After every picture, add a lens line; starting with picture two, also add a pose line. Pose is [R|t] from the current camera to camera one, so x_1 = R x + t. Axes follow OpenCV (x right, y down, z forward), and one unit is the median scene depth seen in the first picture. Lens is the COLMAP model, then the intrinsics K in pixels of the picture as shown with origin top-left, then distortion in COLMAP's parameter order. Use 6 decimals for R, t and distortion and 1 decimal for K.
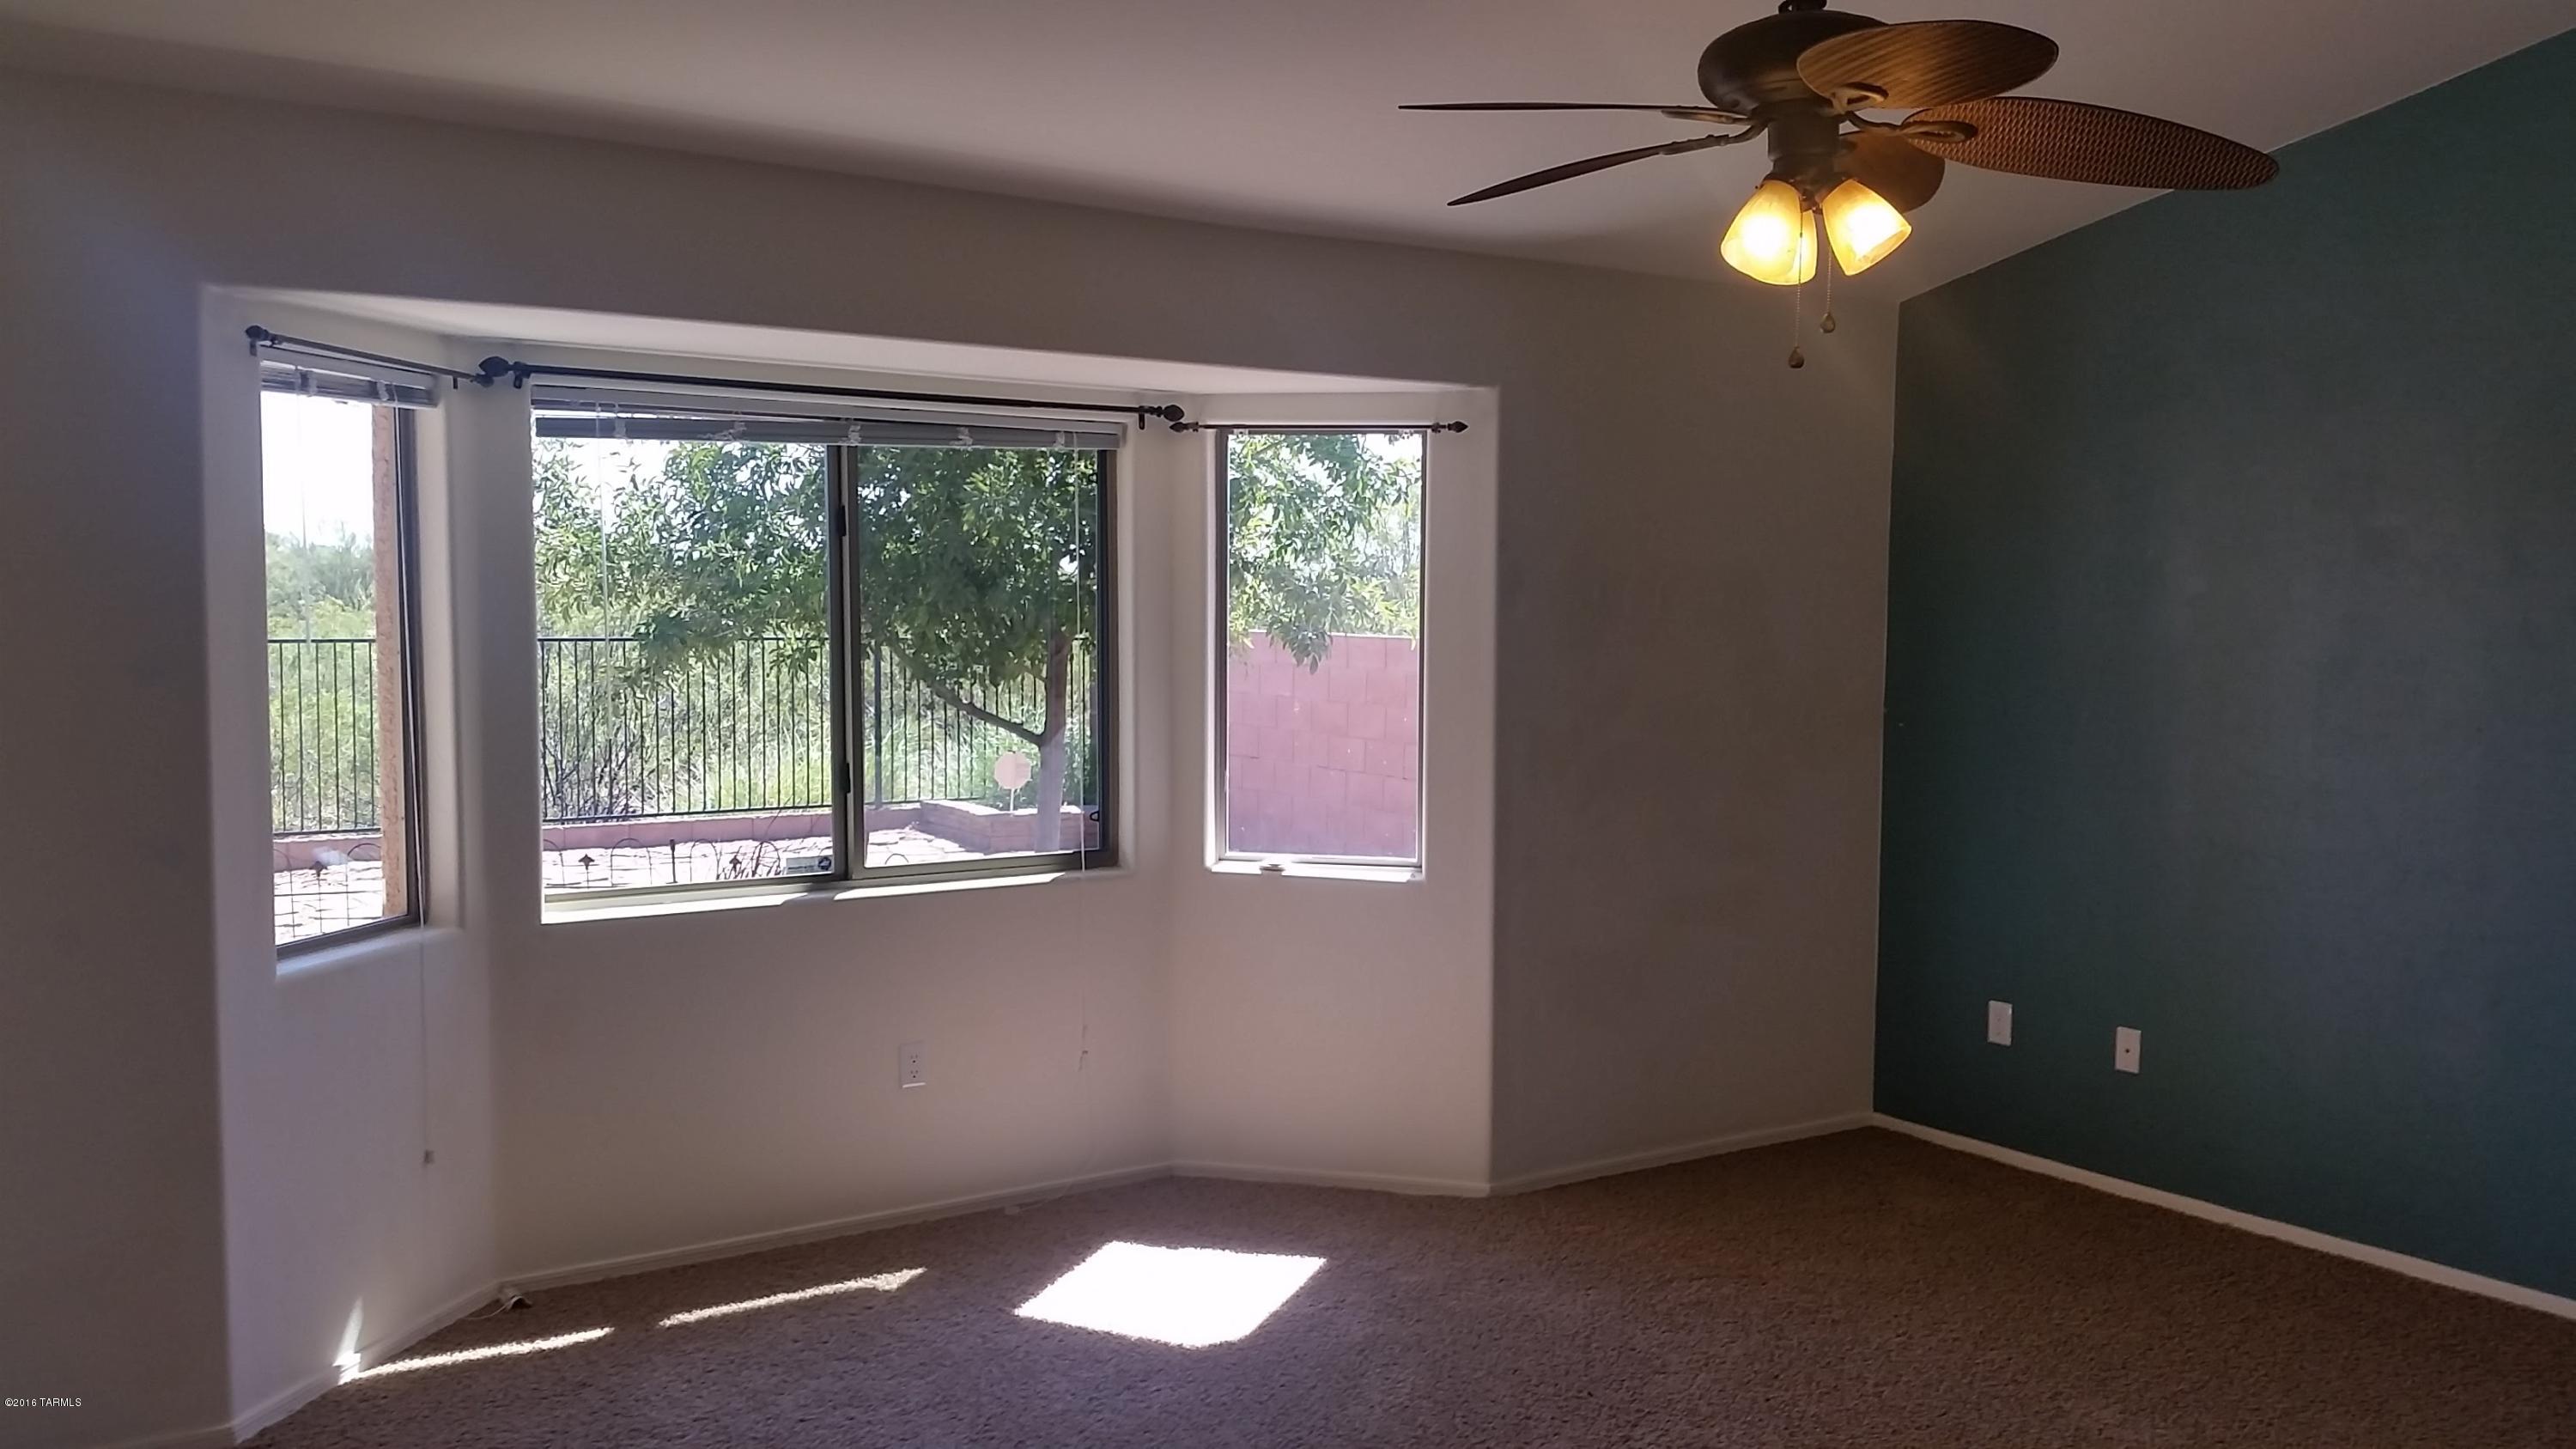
lens RADIAL K [[2083.6, 0, 1335.6], [0, 2083.6, 734.6], [0, 0, 1]] dist [0.166917, -0.366532]
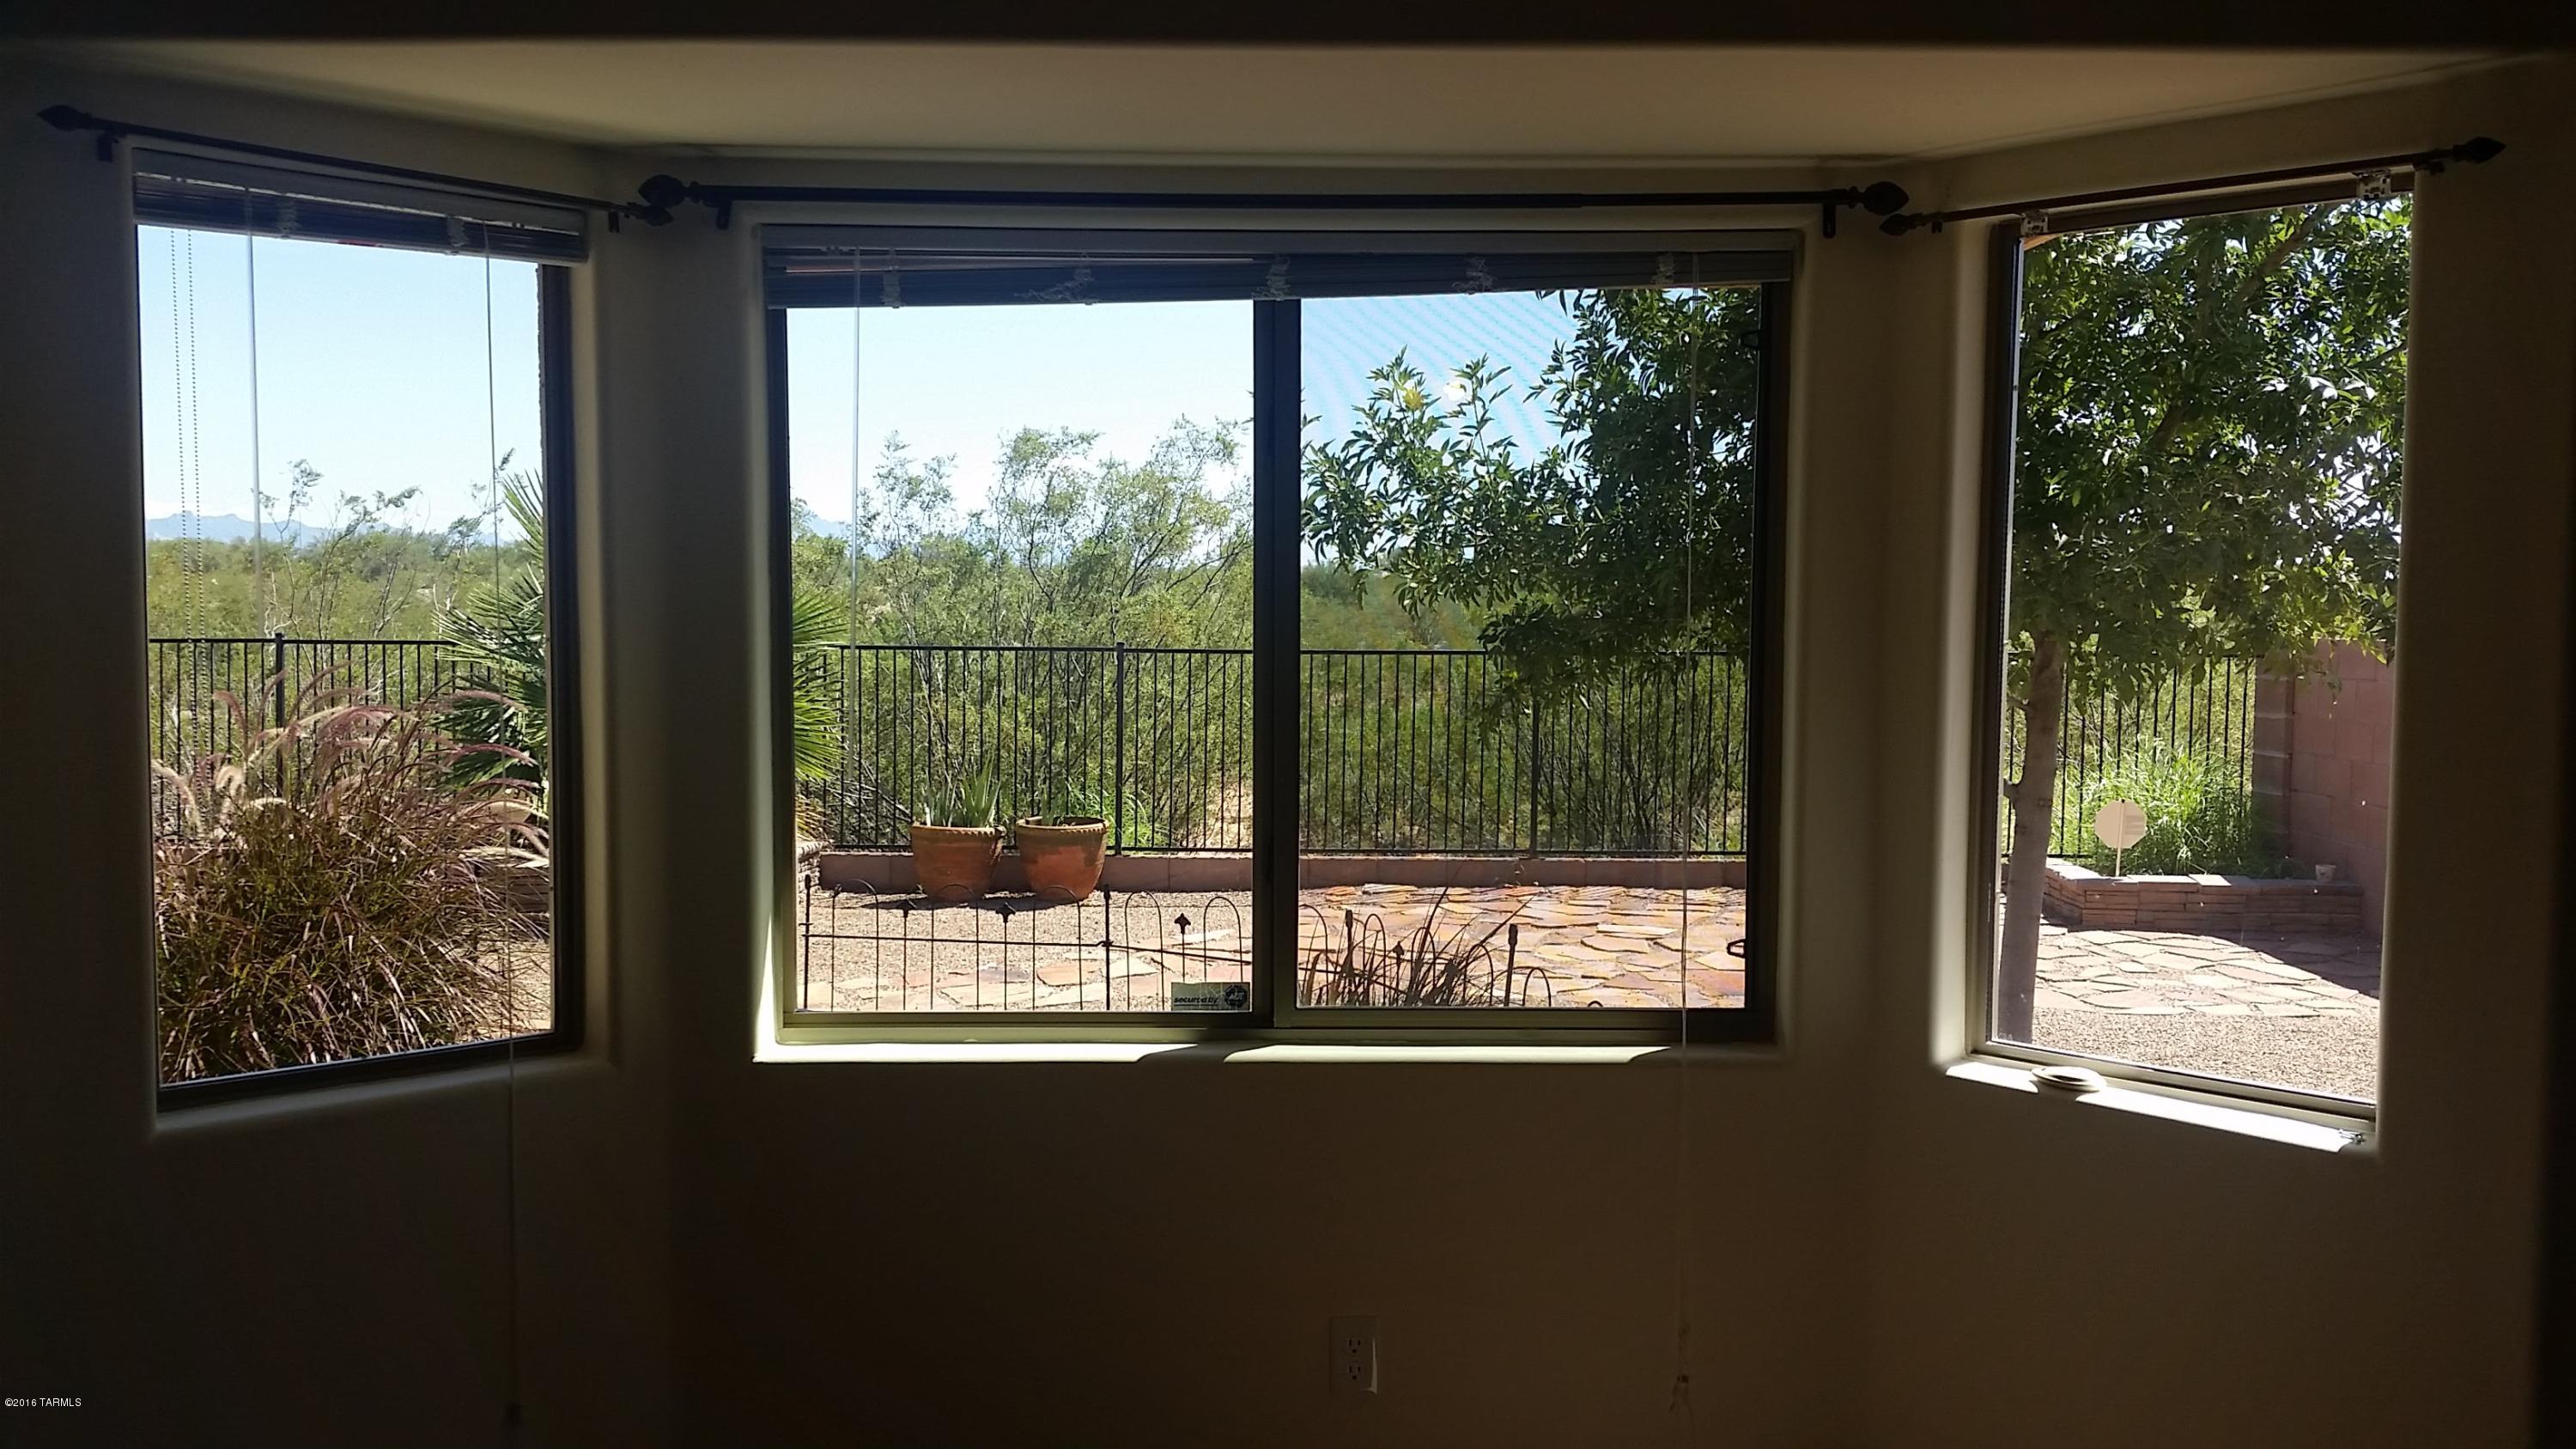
lens RADIAL K [[2083.6, 0, 1335.6], [0, 2083.6, 734.6], [0, 0, 1]] dist [0.166917, -0.366532]
pose [[0.827231, 0.028471, -0.561140, 0.115342], [-0.034820, 0.999393, -0.000625, -0.014410], [0.560782, 0.020056, 0.827721, 0.509513]]
